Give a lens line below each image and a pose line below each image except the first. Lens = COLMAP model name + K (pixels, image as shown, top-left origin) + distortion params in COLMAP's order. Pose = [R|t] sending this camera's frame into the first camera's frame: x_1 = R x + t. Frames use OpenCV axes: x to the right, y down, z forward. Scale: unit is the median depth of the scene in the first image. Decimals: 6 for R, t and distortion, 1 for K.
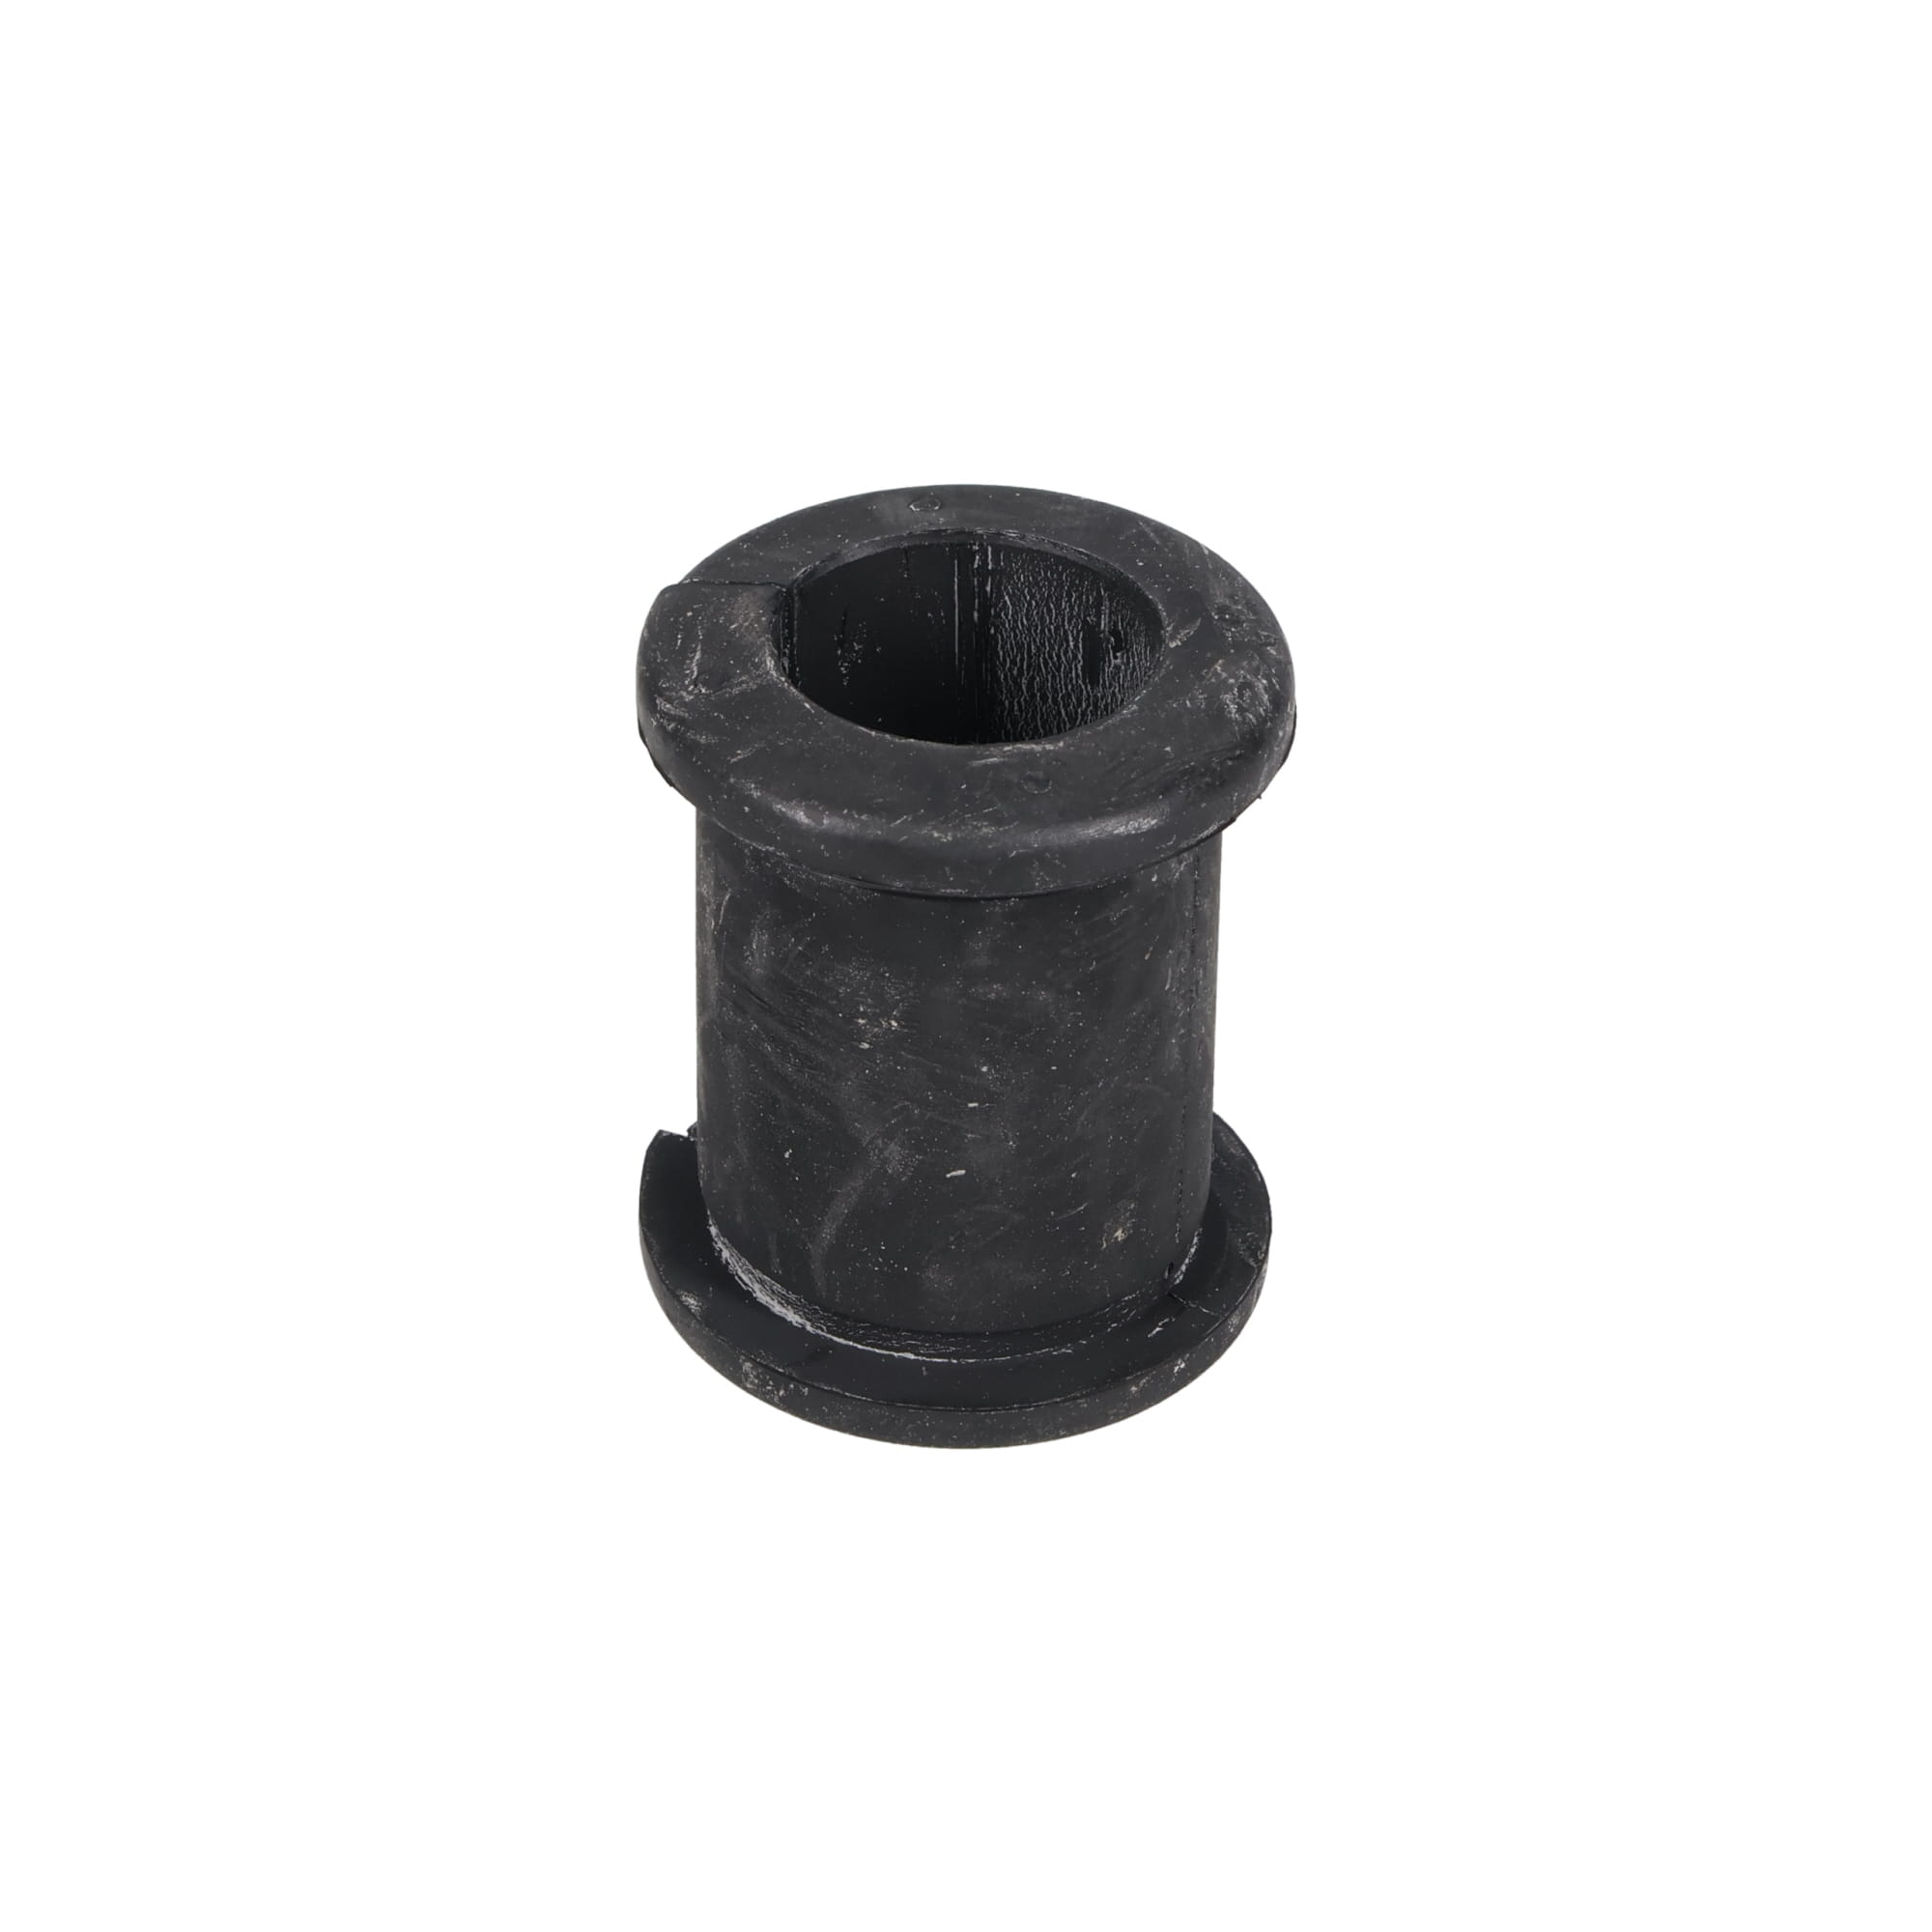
lens RADIAL K [[7697.5, 0, 966.0], [0, 7697.5, 966.0], [0, 0, 1]] dist [0.212517, 0.786078]
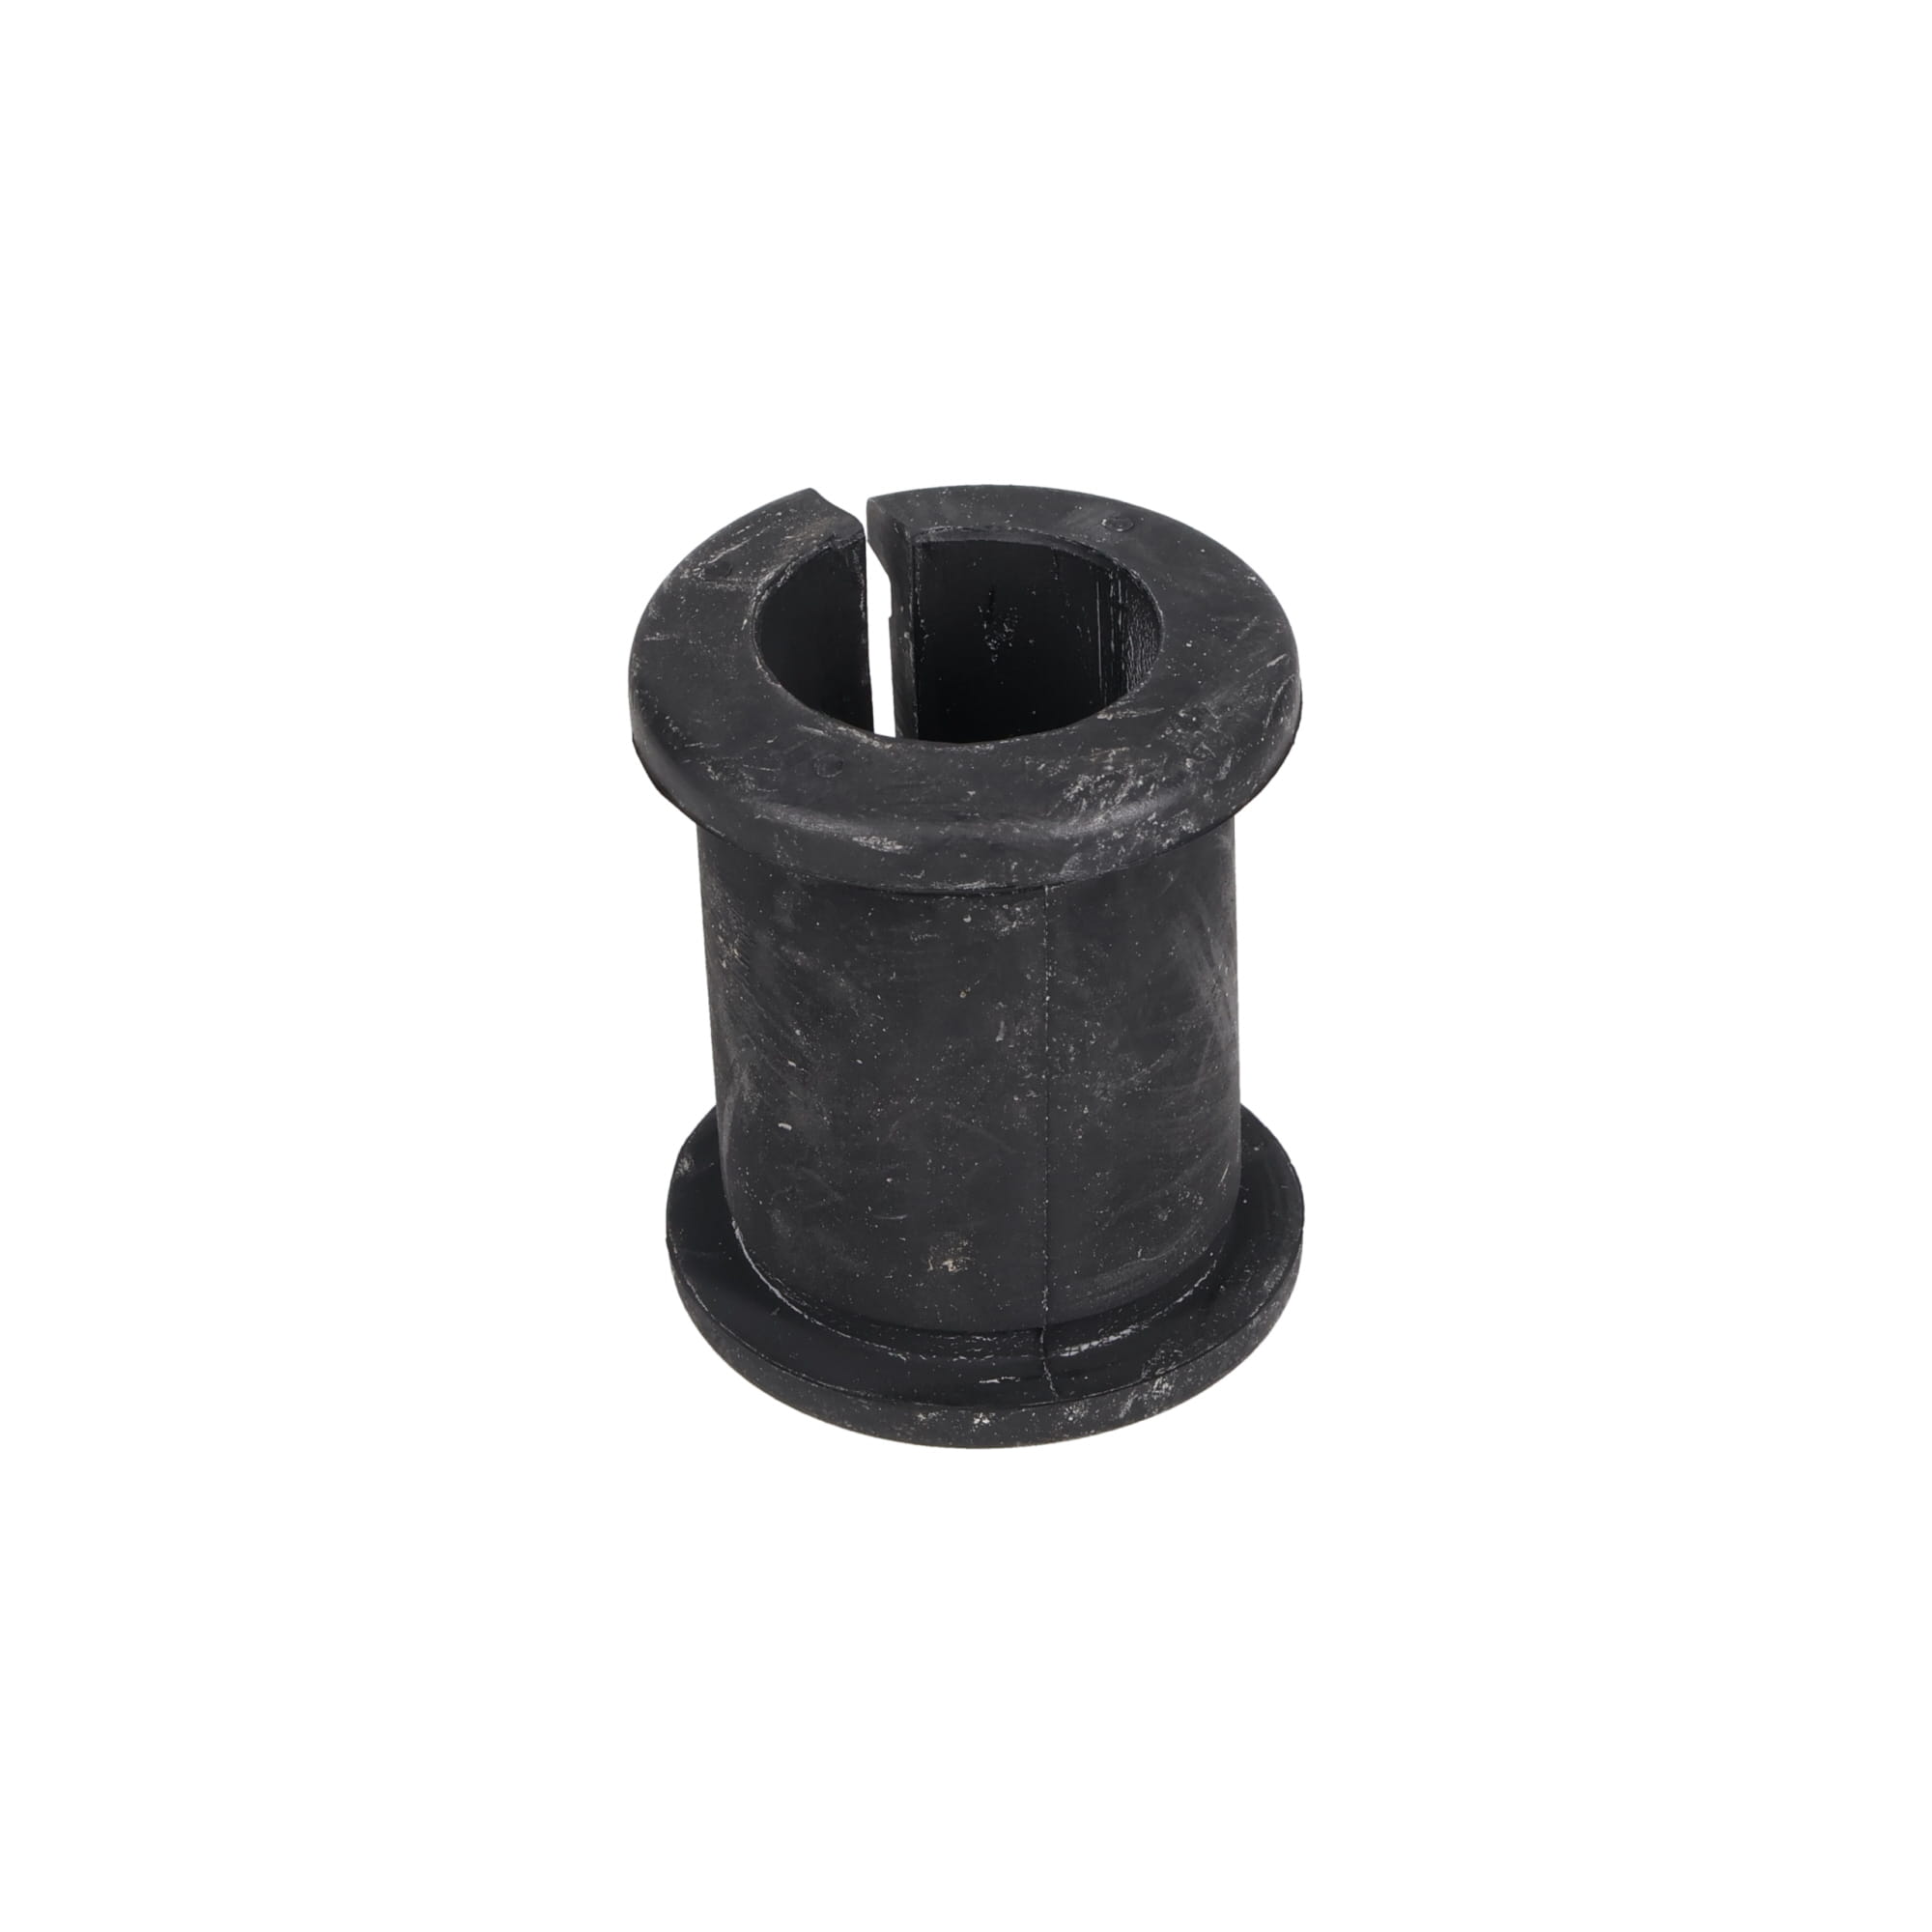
lens RADIAL K [[7697.5, 0, 966.0], [0, 7697.5, 966.0], [0, 0, 1]] dist [0.212517, 0.786078]
pose [[0.706742, 0.389868, -0.590355, 0.595327], [-0.387505, 0.911475, 0.138034, -0.138807], [0.591909, 0.131211, 0.795253, 0.207619]]
